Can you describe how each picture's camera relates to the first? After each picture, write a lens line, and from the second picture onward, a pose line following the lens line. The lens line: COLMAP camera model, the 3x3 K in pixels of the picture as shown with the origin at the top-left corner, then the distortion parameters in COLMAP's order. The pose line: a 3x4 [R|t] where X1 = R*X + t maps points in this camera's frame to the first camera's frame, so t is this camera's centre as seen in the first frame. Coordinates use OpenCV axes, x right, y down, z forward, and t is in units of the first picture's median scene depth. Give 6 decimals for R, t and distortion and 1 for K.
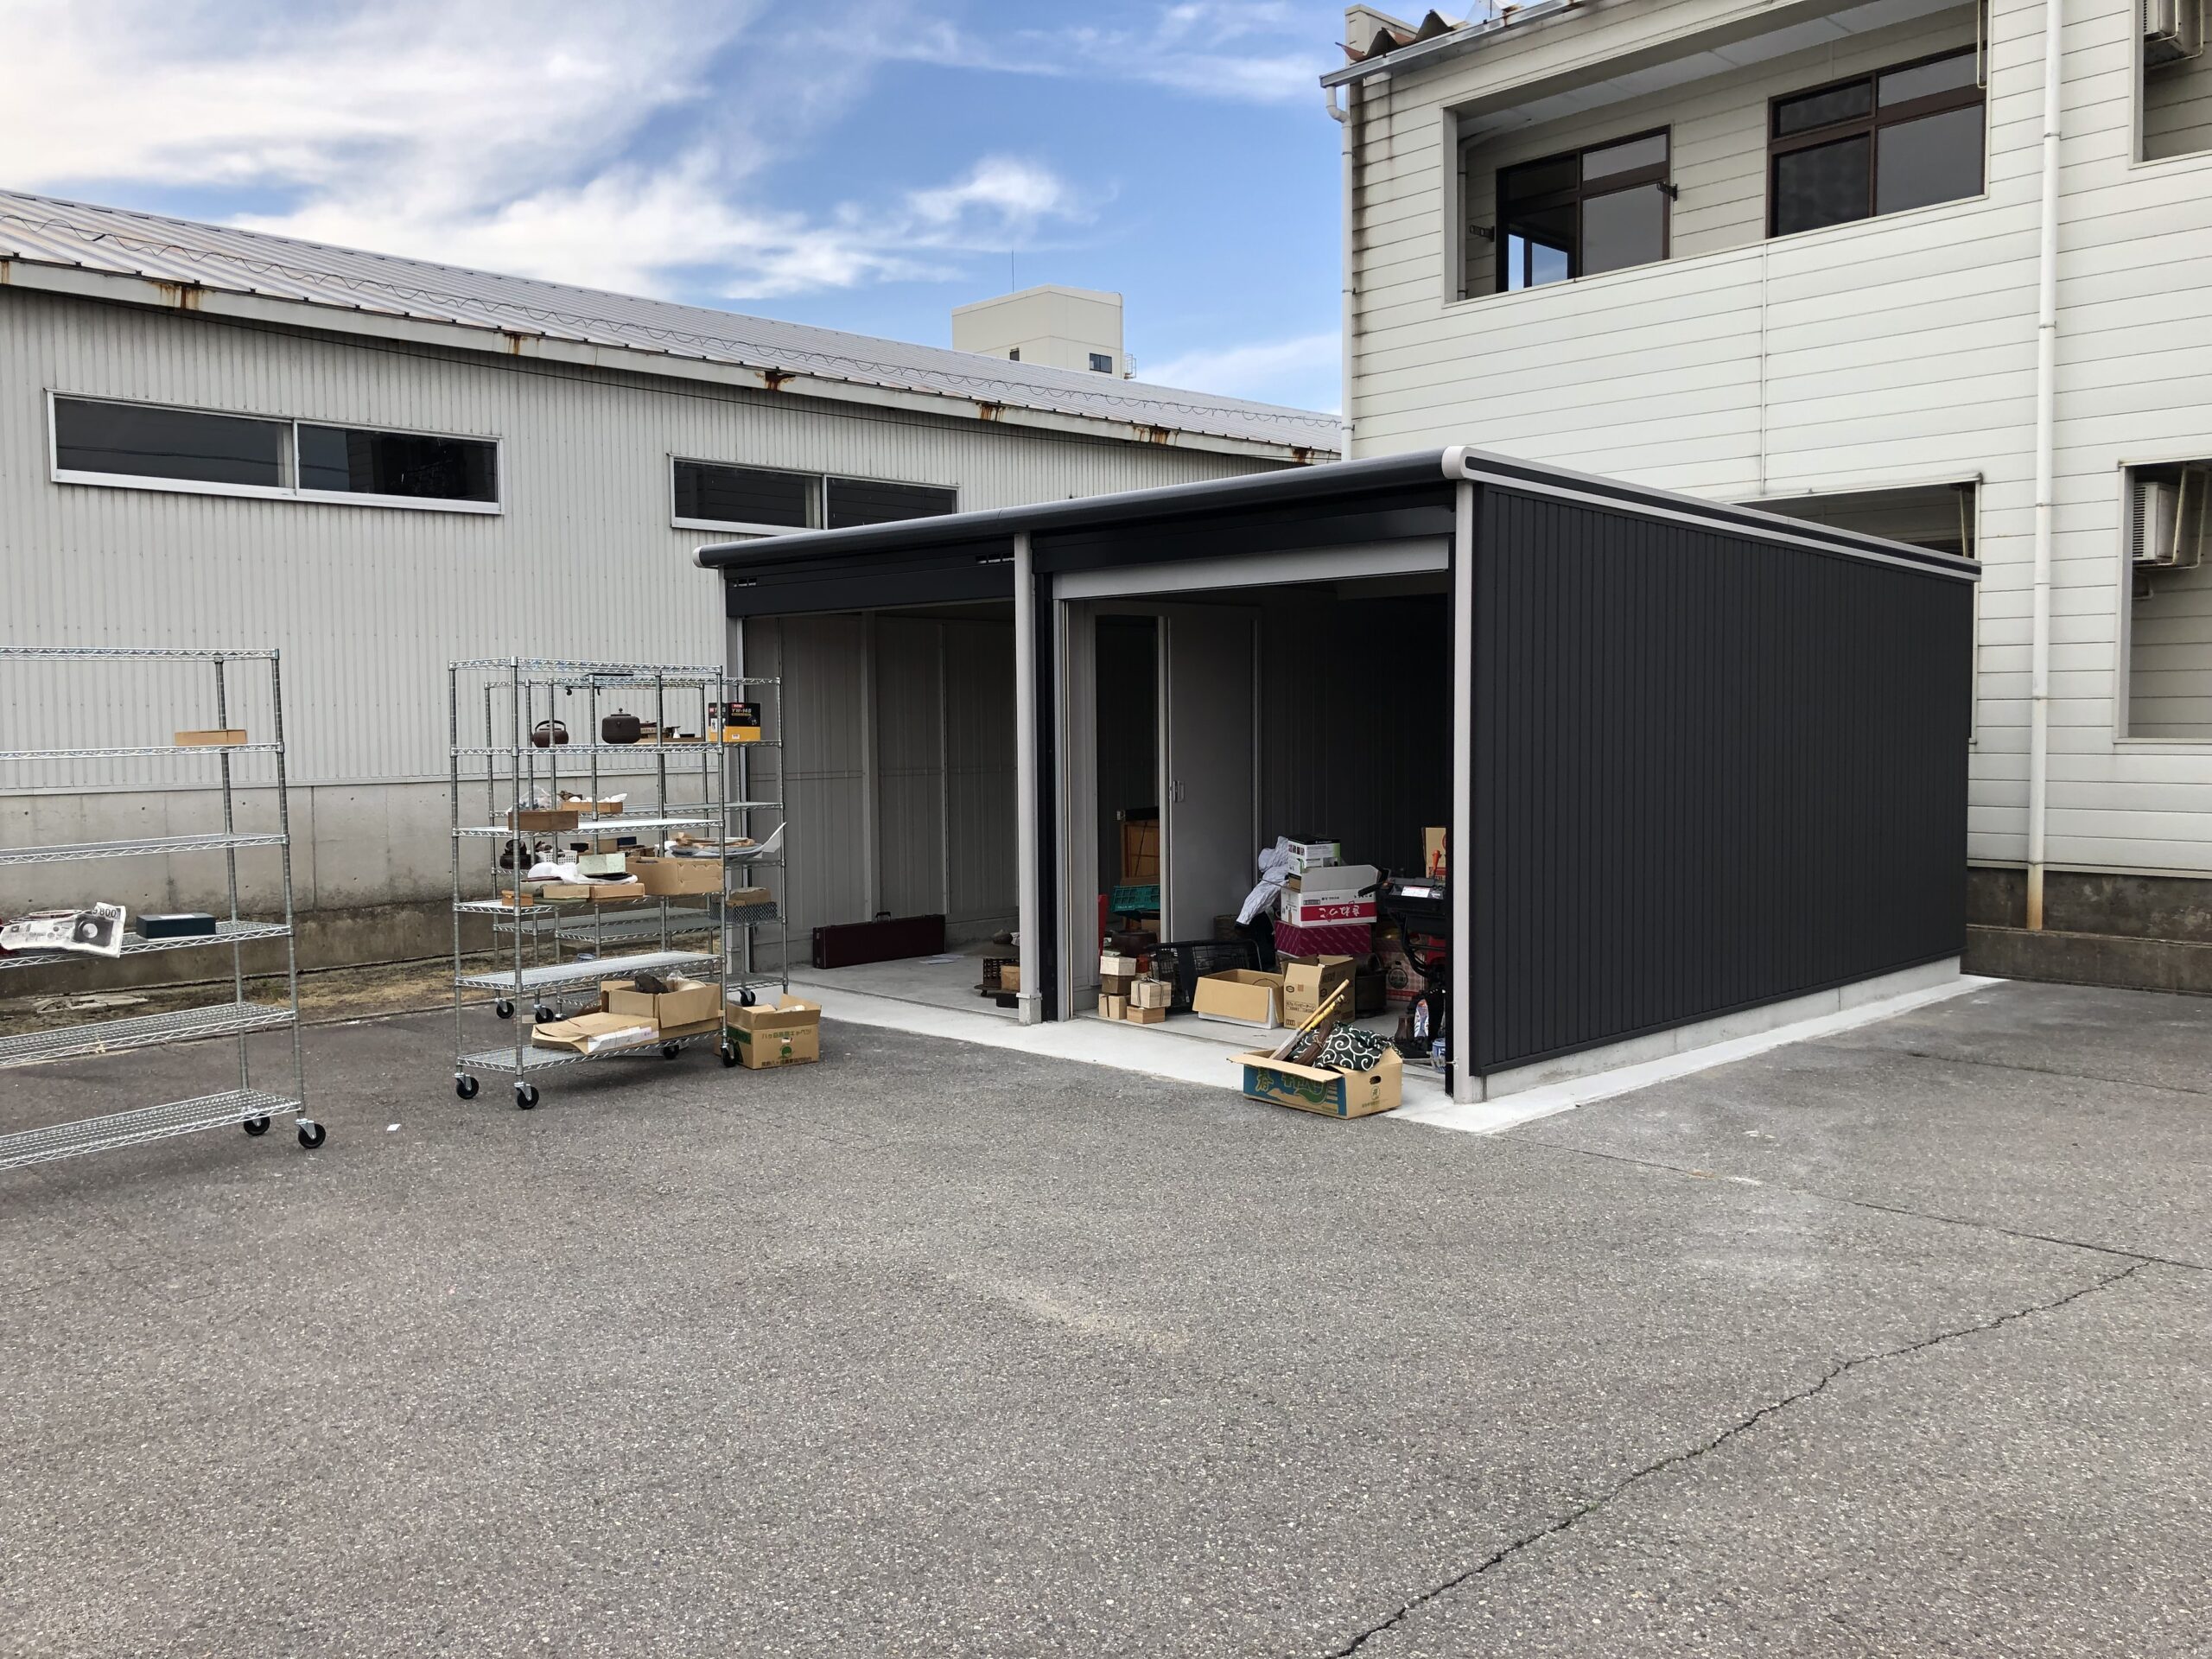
lens RADIAL K [[1817.7, 0, 1108.6], [0, 1817.7, 808.3], [0, 0, 1]] dist [0.027854, -0.001269]
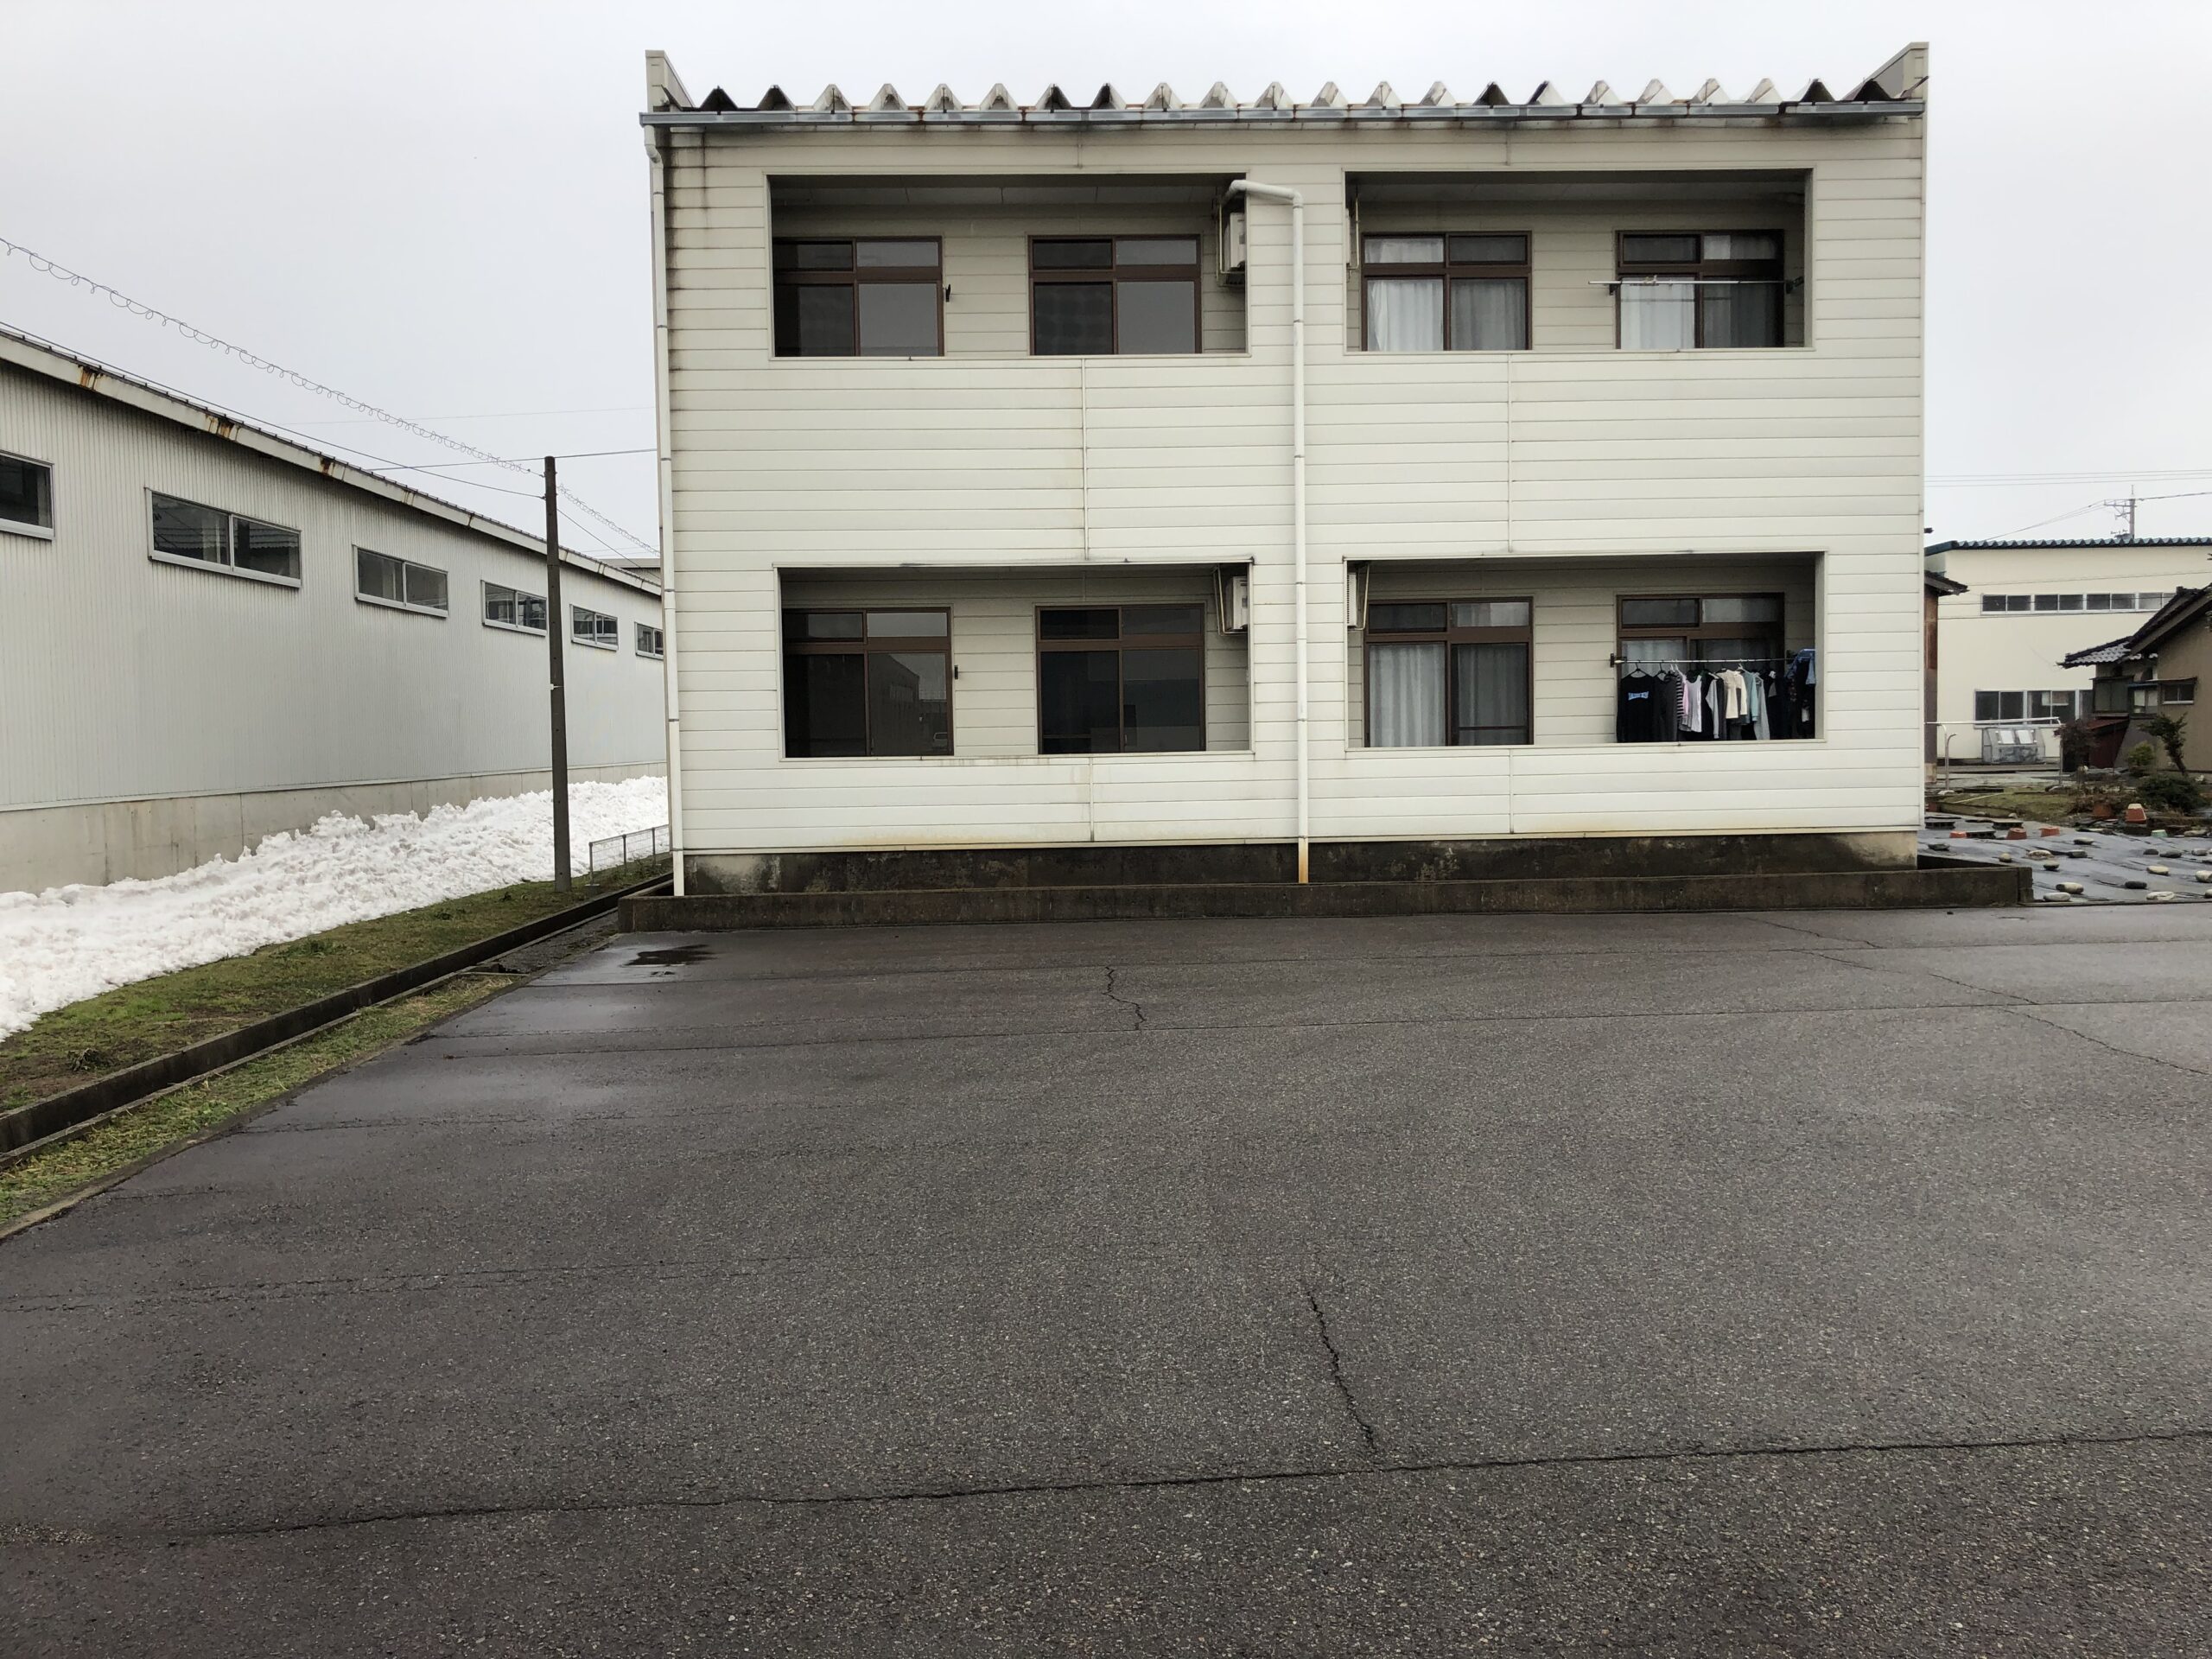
lens RADIAL K [[1817.7, 0, 1109.3], [0, 1817.7, 847.7], [0, 0, 1]] dist [0.027854, -0.001269]
pose [[0.680209, -0.047137, 0.731501, -0.499810], [0.047792, 0.998659, 0.019911, 0.002105], [-0.731458, 0.021416, 0.681550, 0.127256]]
